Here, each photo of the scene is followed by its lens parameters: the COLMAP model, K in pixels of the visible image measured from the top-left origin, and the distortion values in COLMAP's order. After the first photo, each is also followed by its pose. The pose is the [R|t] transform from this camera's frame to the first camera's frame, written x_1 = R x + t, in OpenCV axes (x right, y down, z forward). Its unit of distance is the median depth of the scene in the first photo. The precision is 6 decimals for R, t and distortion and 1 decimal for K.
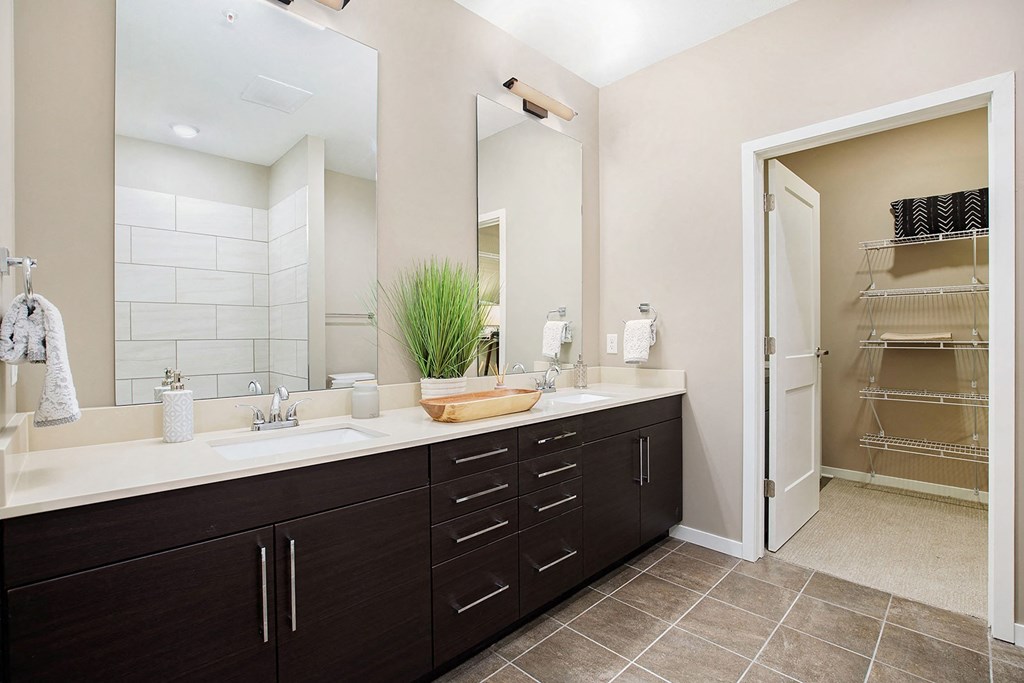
lens RADIAL K [[469.7, 0, 514.4], [0, 469.7, 337.3], [0, 0, 1]] dist [-0.013737, 0.003313]
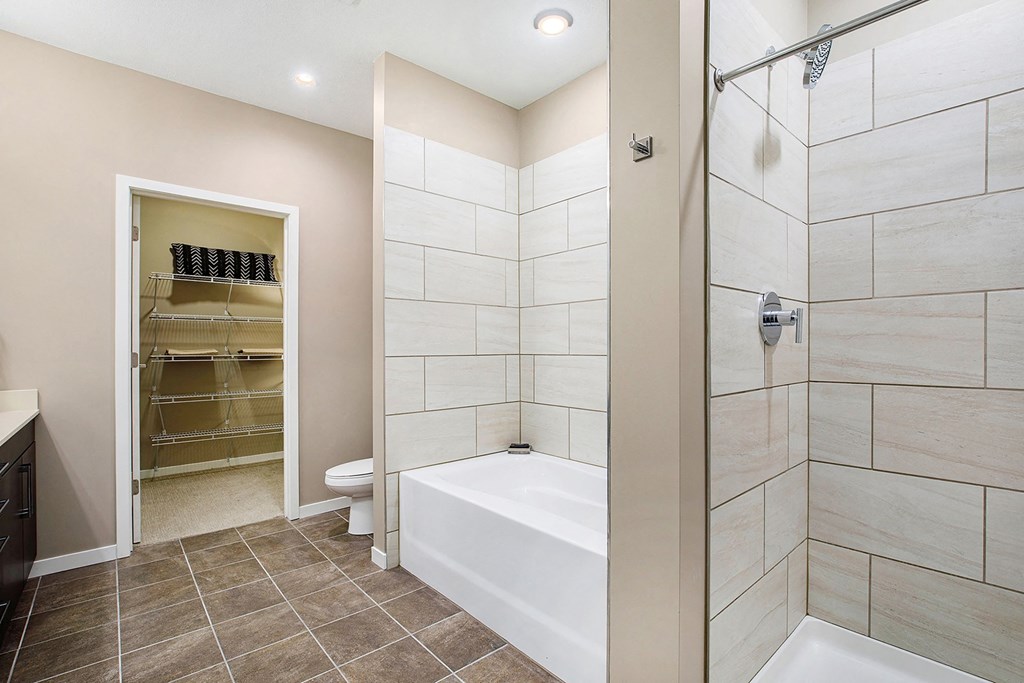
lens RADIAL K [[469.7, 0, 519.0], [0, 469.7, 347.1], [0, 0, 1]] dist [-0.013737, 0.003313]
pose [[0.064830, 0.006140, 0.997877, -0.405935], [0.004710, 0.999968, -0.006459, -0.002369], [-0.997885, 0.005118, 0.064799, 0.002492]]
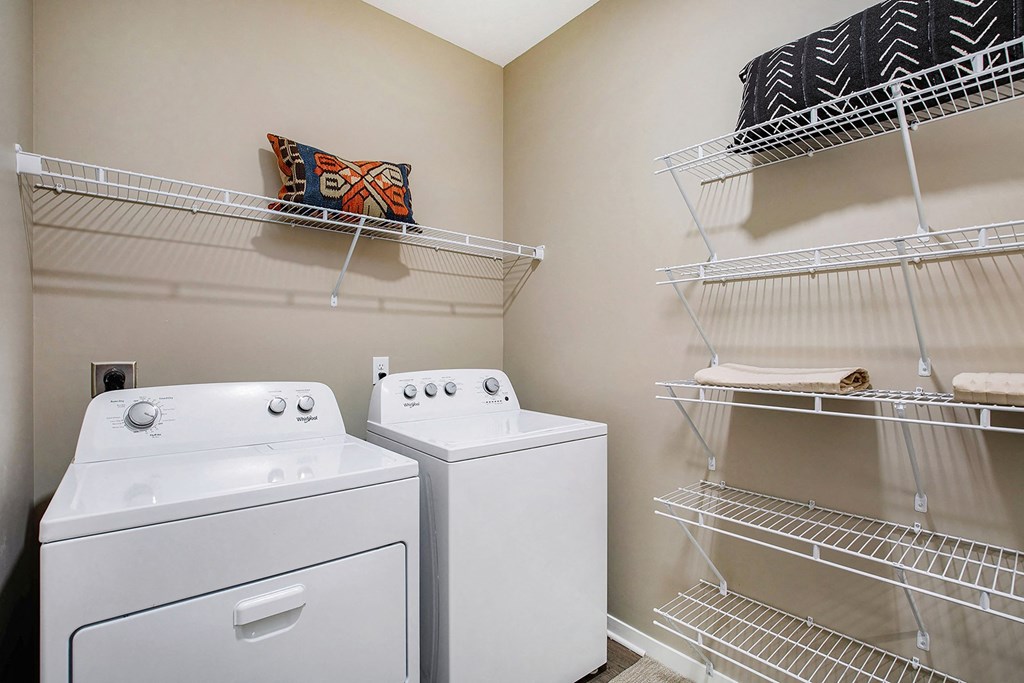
lens RADIAL K [[469.7, 0, 515.0], [0, 469.7, 342.1], [0, 0, 1]] dist [-0.013737, 0.003313]
pose [[0.996675, 0.003575, -0.081403, 0.705336], [-0.004166, 0.999966, -0.007085, -0.029118], [0.081375, 0.007401, 0.996656, 0.604117]]
